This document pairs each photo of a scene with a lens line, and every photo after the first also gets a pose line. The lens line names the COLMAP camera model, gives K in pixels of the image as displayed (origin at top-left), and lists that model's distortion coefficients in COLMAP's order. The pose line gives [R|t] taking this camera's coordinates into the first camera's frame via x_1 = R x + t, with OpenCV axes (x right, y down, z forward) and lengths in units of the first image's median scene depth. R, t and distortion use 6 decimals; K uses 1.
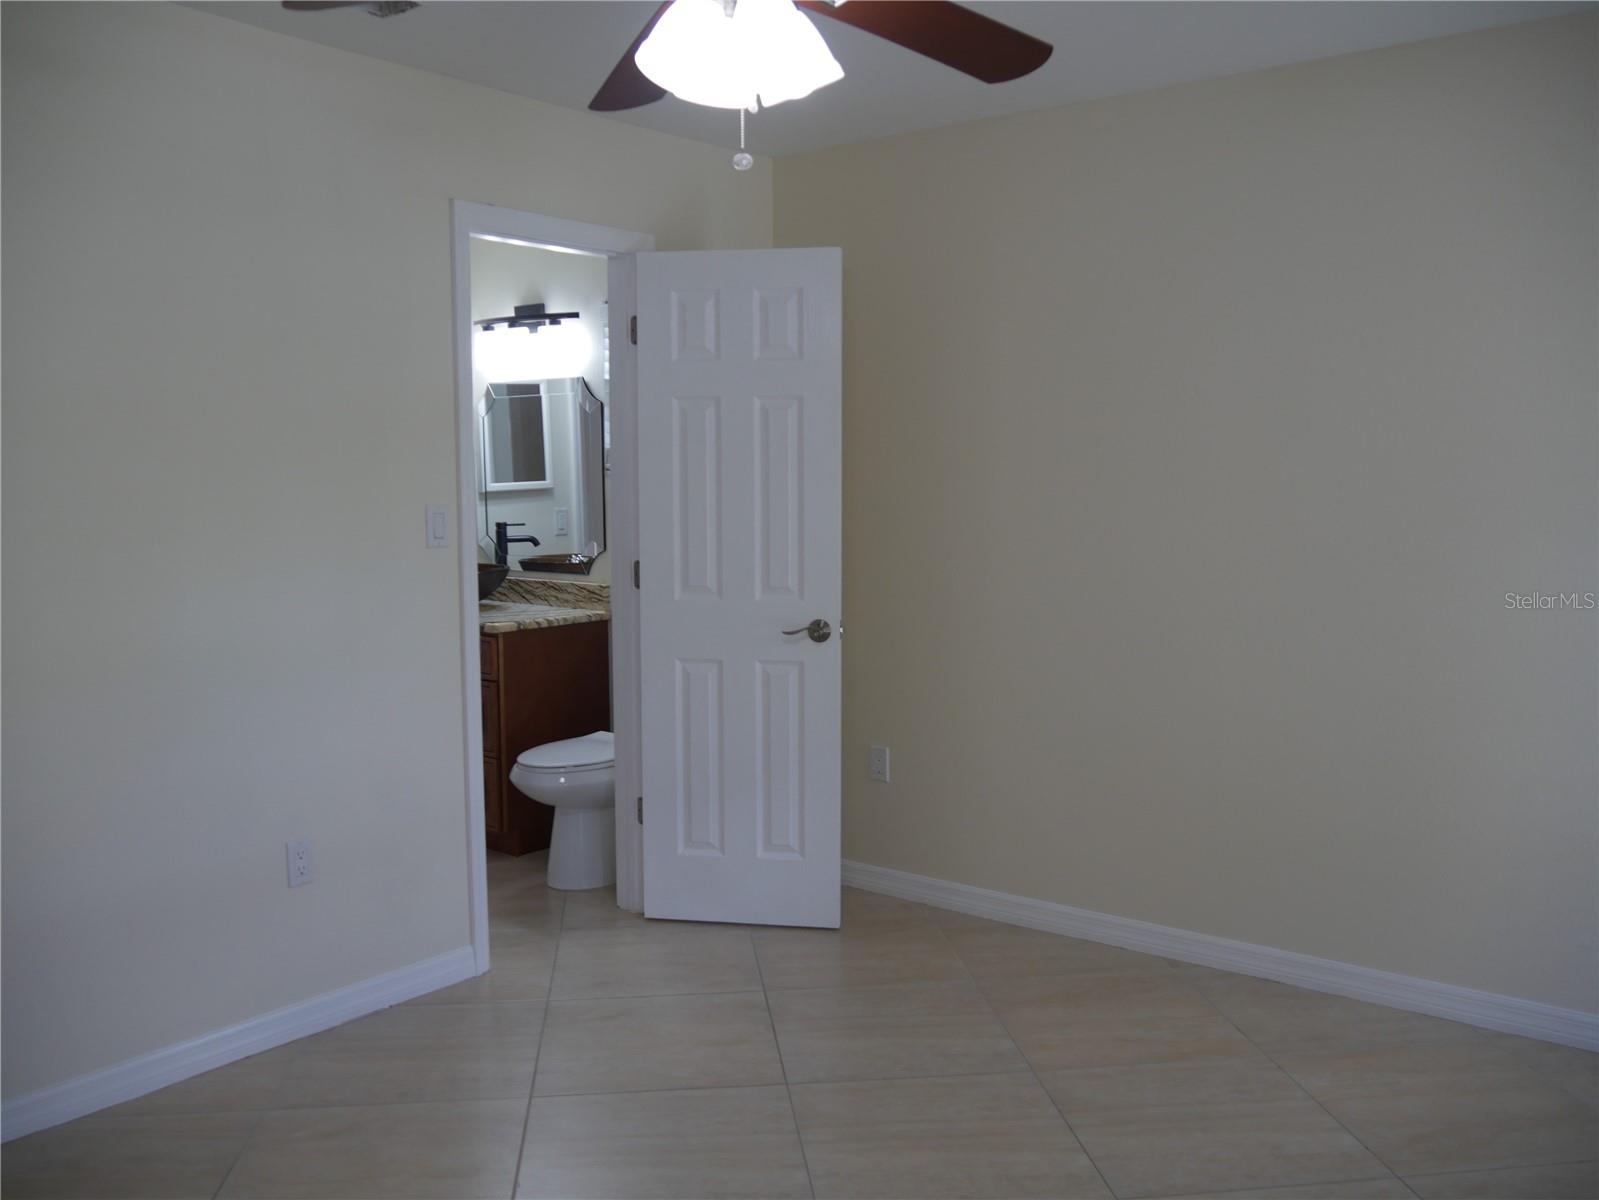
lens RADIAL K [[1346.7, 0, 800.4], [0, 1346.7, 597.7], [0, 0, 1]] dist [-0.051088, 0.001769]
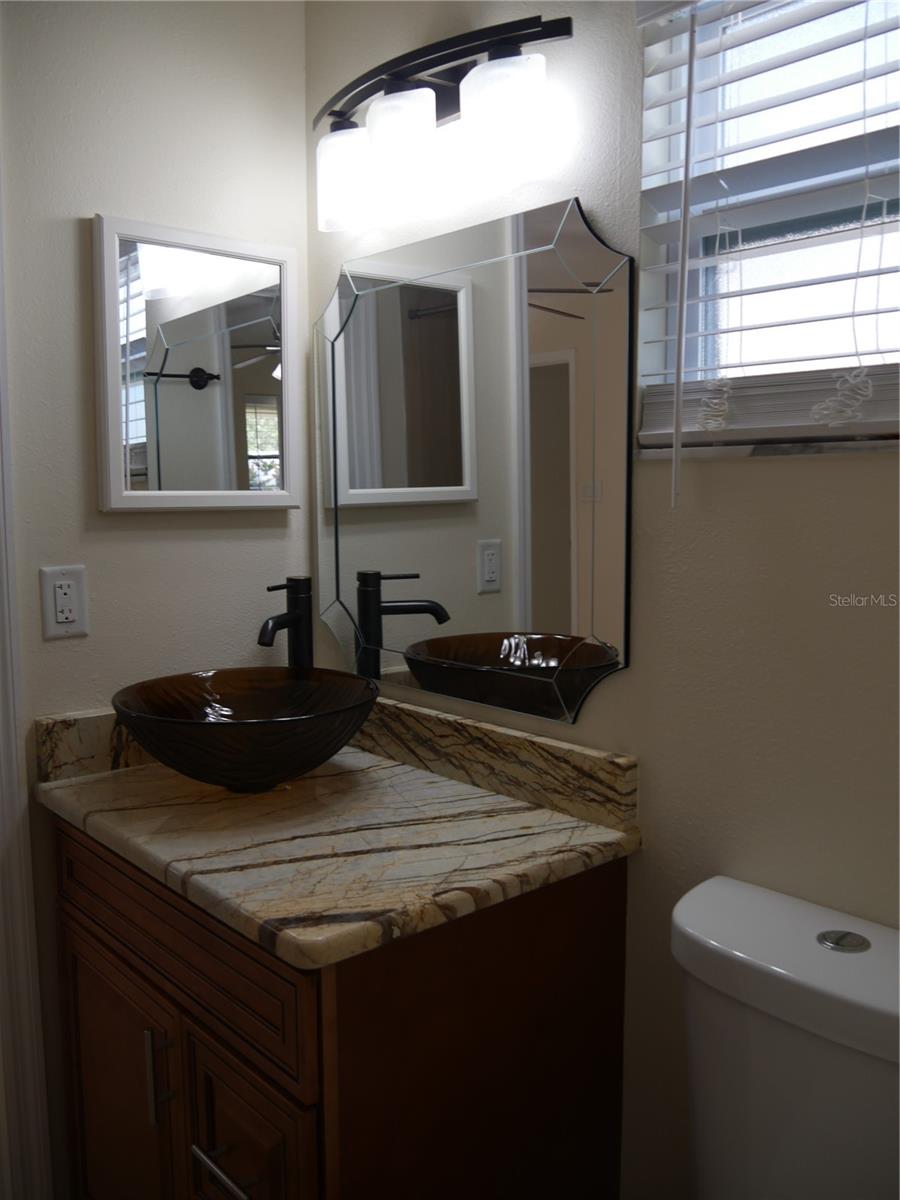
lens RADIAL K [[1010.7, 0, 450.9], [0, 1010.7, 602.1], [0, 0, 1]] dist [-0.051088, 0.001769]
pose [[0.984150, 0.023811, -0.175730, -0.134063], [-0.021565, 0.999660, 0.014681, -0.052023], [0.176019, -0.010658, 0.984329, 0.665998]]
